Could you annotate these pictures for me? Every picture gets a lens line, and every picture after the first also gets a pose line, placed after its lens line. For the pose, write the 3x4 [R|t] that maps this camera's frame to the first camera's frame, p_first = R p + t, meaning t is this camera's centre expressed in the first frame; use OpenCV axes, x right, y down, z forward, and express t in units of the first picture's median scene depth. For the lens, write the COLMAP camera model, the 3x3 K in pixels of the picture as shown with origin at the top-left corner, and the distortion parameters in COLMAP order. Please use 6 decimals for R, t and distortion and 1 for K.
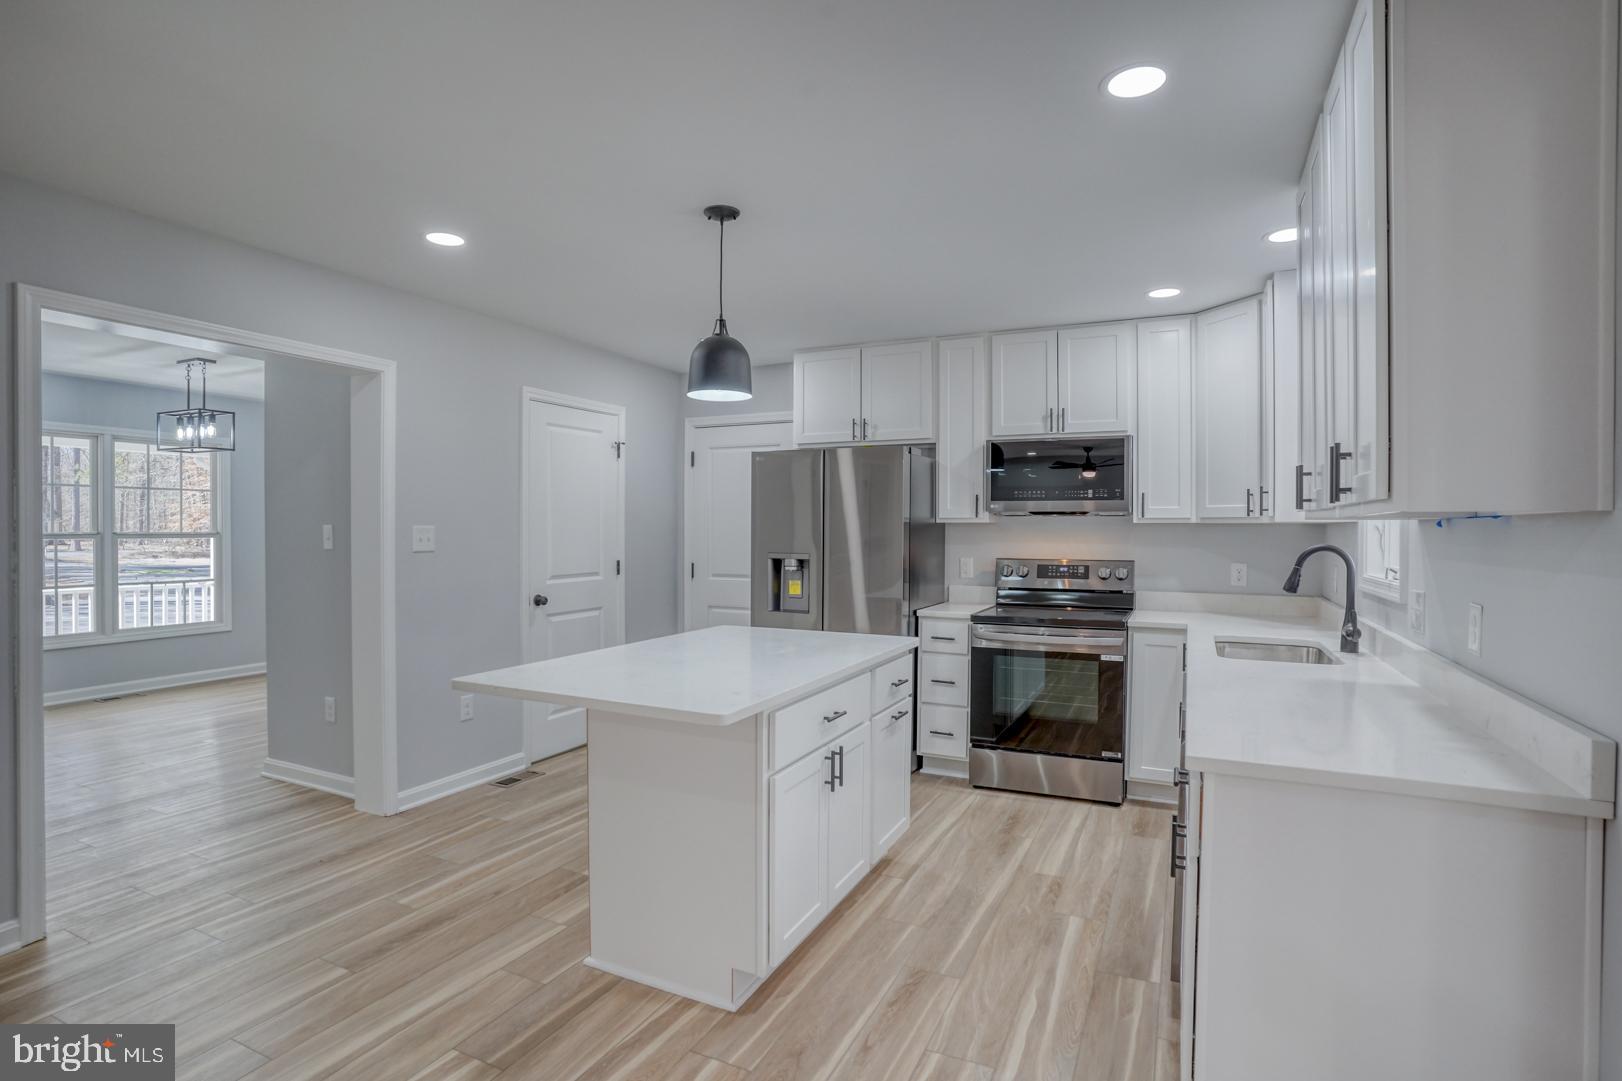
lens RADIAL K [[802.8, 0, 813.2], [0, 802.8, 536.2], [0, 0, 1]] dist [-0.067647, 0.025875]
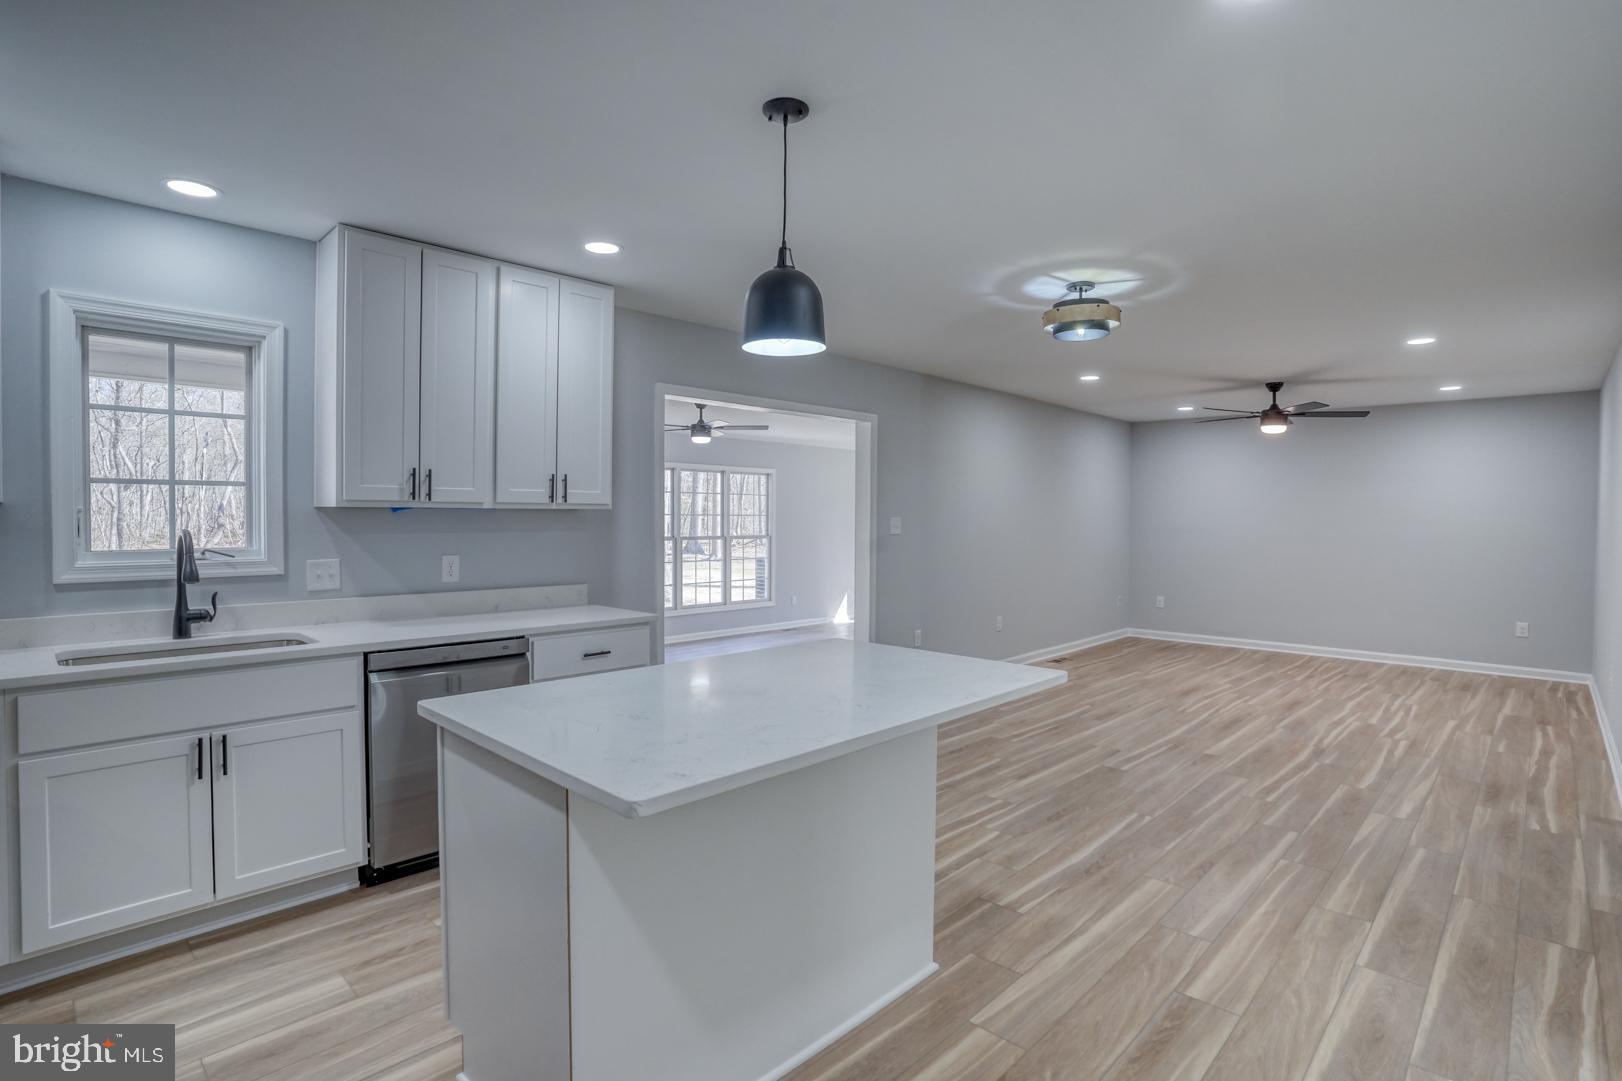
lens RADIAL K [[802.8, 0, 814.4], [0, 802.8, 539.5], [0, 0, 1]] dist [-0.067647, 0.025875]
pose [[-0.949334, -0.021185, 0.313553, -0.262332], [-0.009409, 0.999194, 0.039021, -0.015068], [-0.314127, 0.034094, -0.948769, 1.164558]]
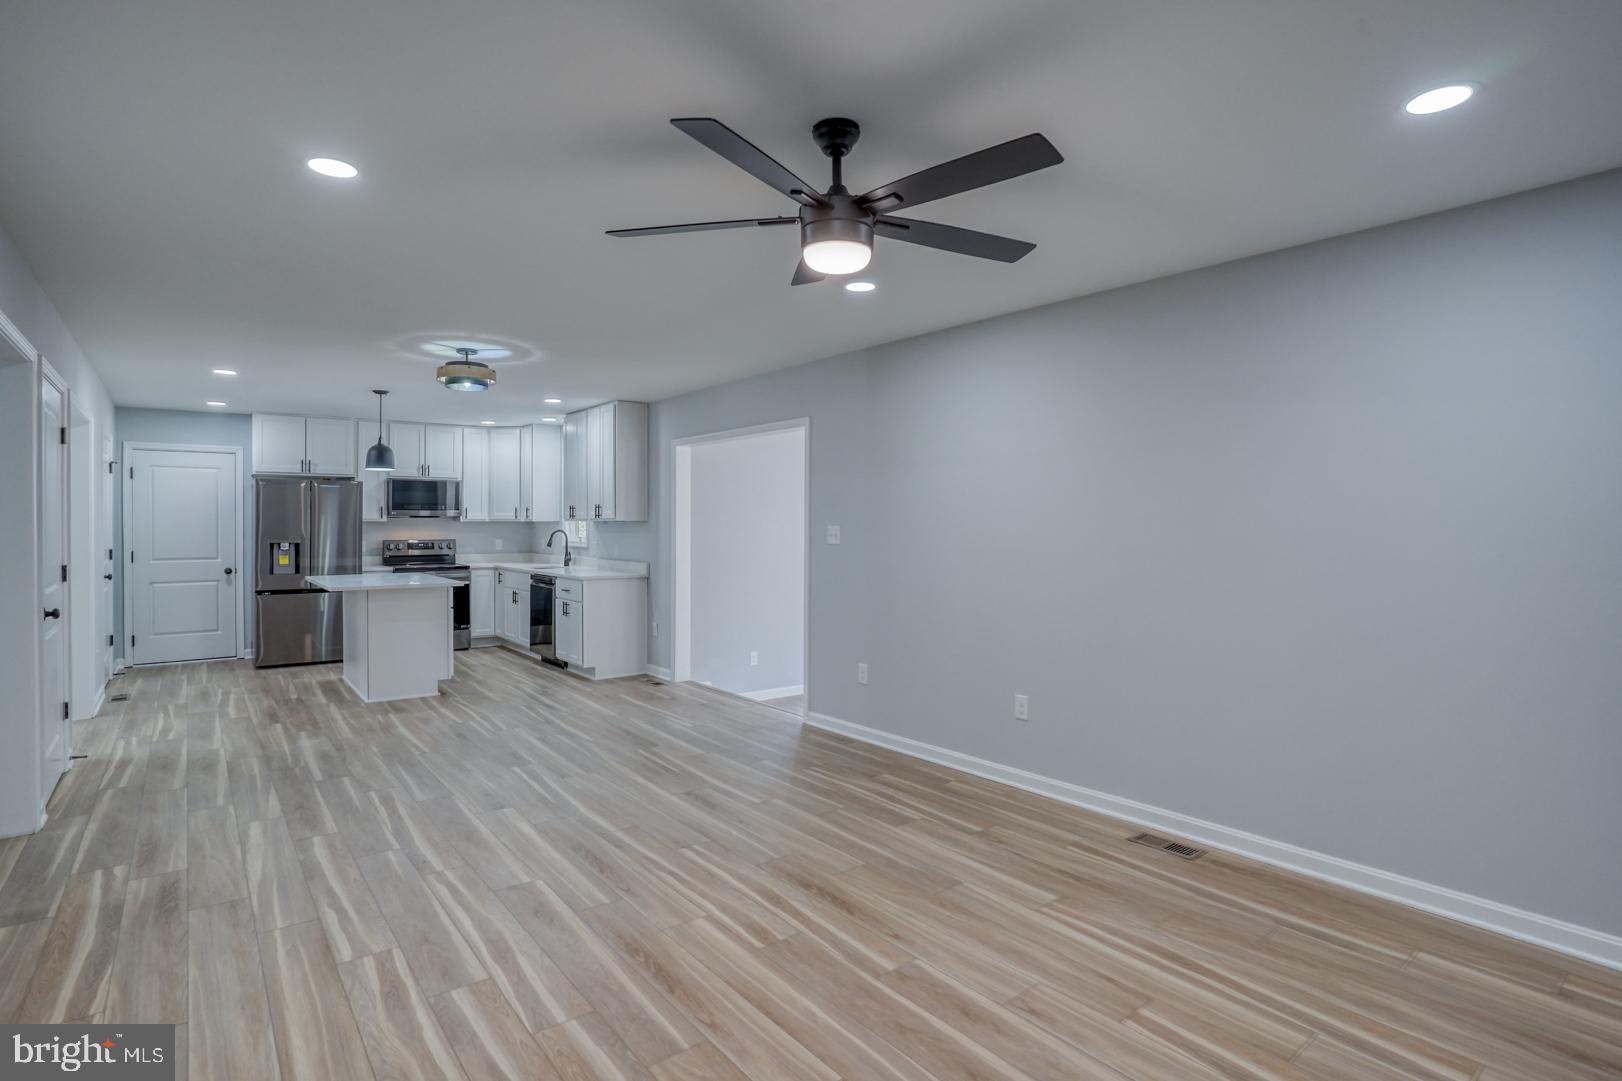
lens RADIAL K [[802.8, 0, 803.5], [0, 802.8, 543.9], [0, 0, 1]] dist [-0.067647, 0.025875]
pose [[0.445850, -0.025817, 0.894736, -1.112540], [0.007867, 0.999658, 0.024924, -0.002224], [-0.895073, -0.004073, 0.445900, -0.785259]]
